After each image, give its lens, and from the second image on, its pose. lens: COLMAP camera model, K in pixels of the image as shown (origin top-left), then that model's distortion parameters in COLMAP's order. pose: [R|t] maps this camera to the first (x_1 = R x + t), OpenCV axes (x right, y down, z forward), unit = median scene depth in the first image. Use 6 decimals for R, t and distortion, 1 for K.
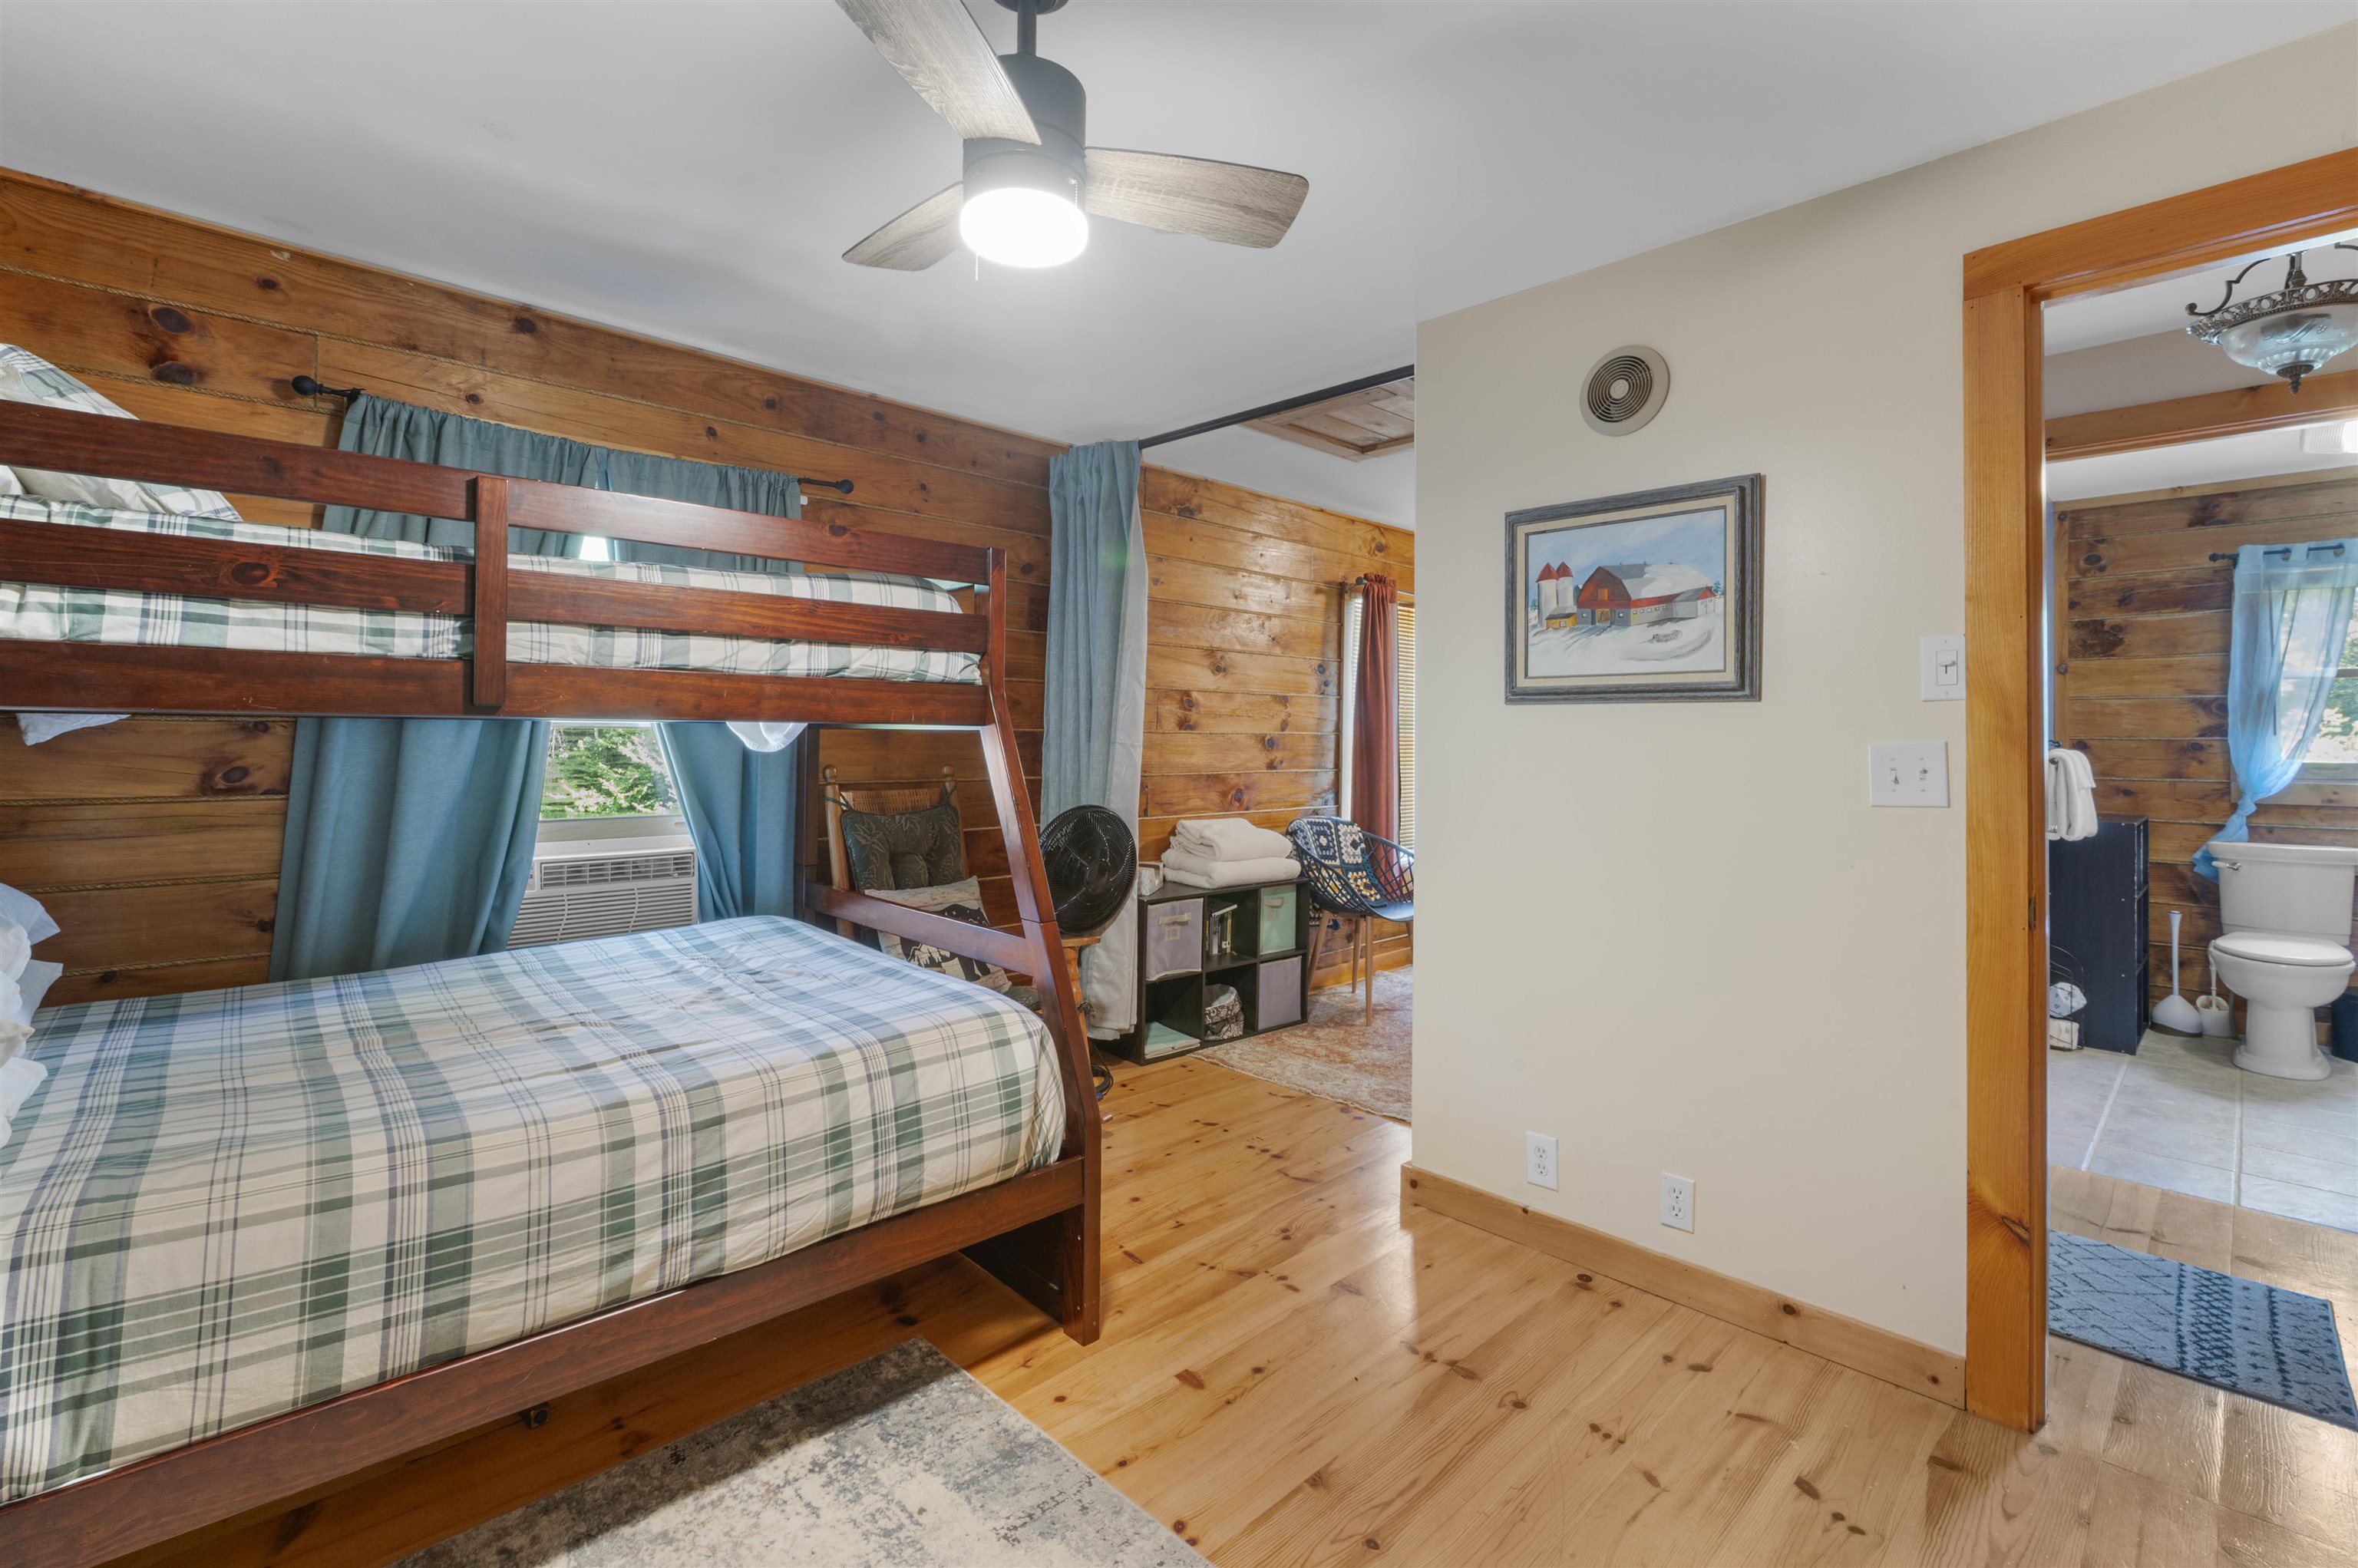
lens RADIAL K [[1062.5, 0, 1173.0], [0, 1062.5, 738.4], [0, 0, 1]] dist [0.001119, 0.000494]
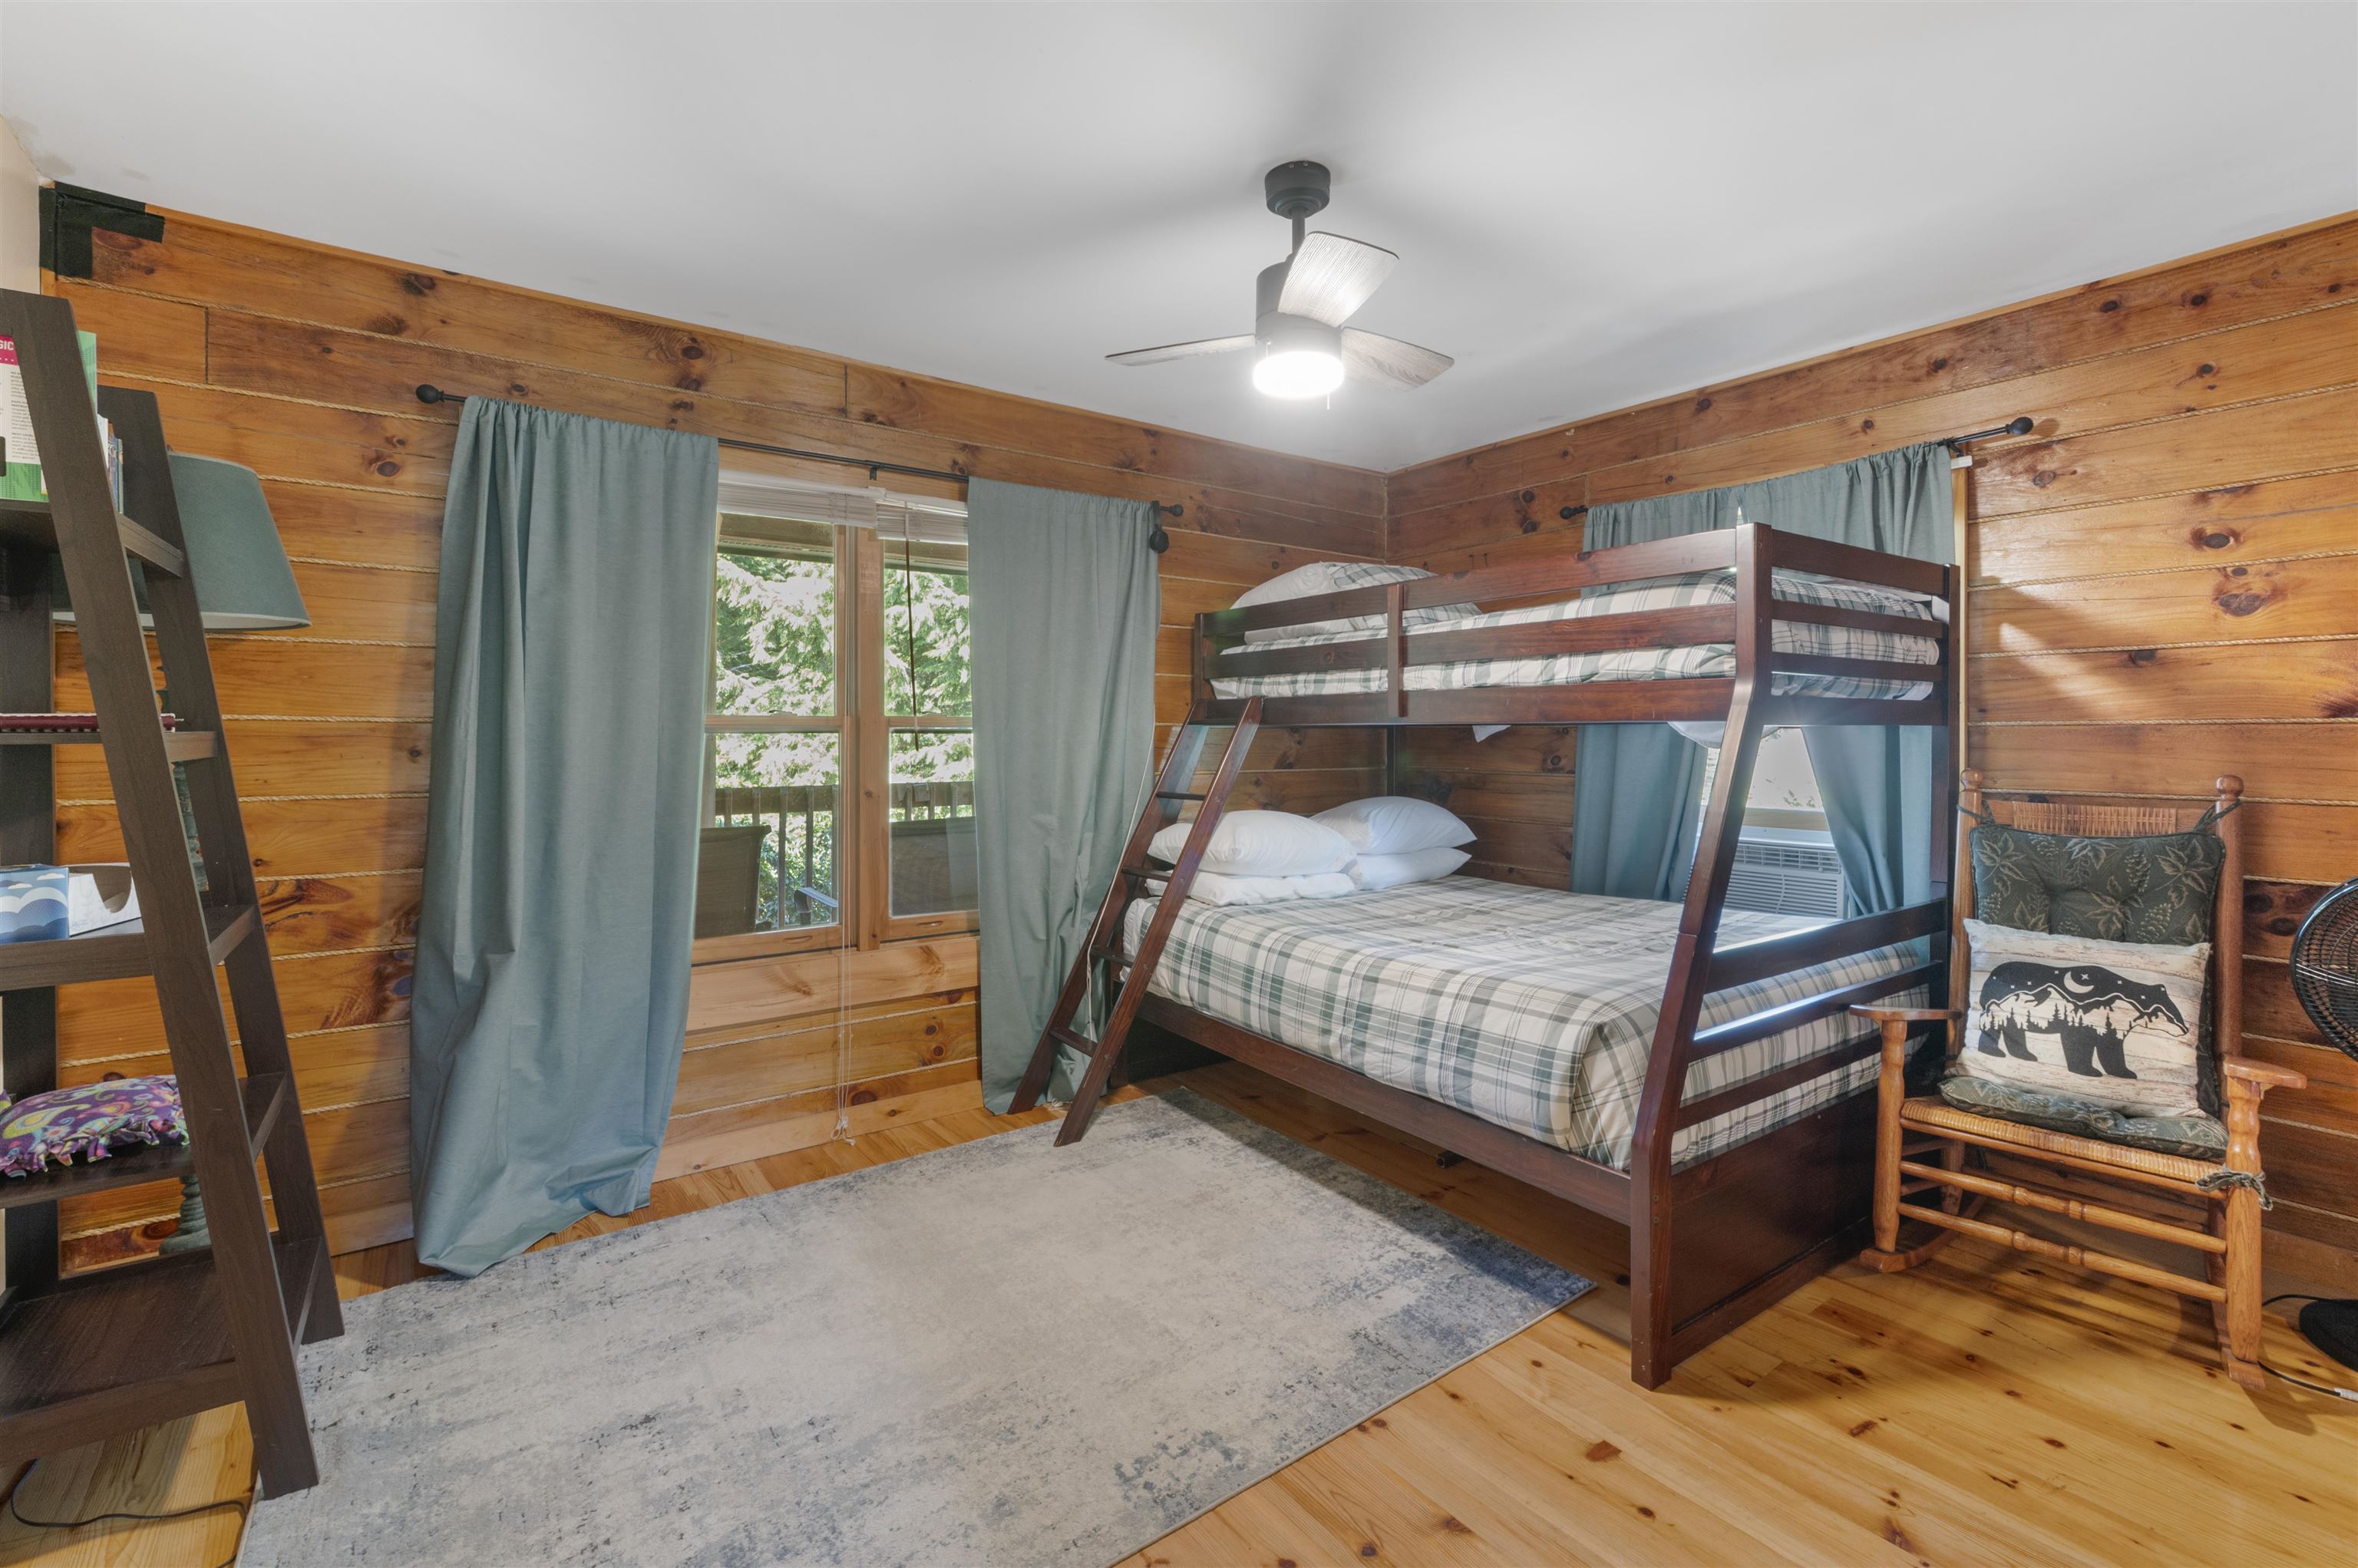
lens RADIAL K [[1062.5, 0, 1173.0], [0, 1062.5, 738.4], [0, 0, 1]] dist [0.001119, 0.000494]
pose [[-0.162271, -0.005424, -0.986731, 0.854147], [-0.001531, 0.999985, -0.005245, 0.009979], [0.986745, 0.000659, -0.162277, 0.705180]]
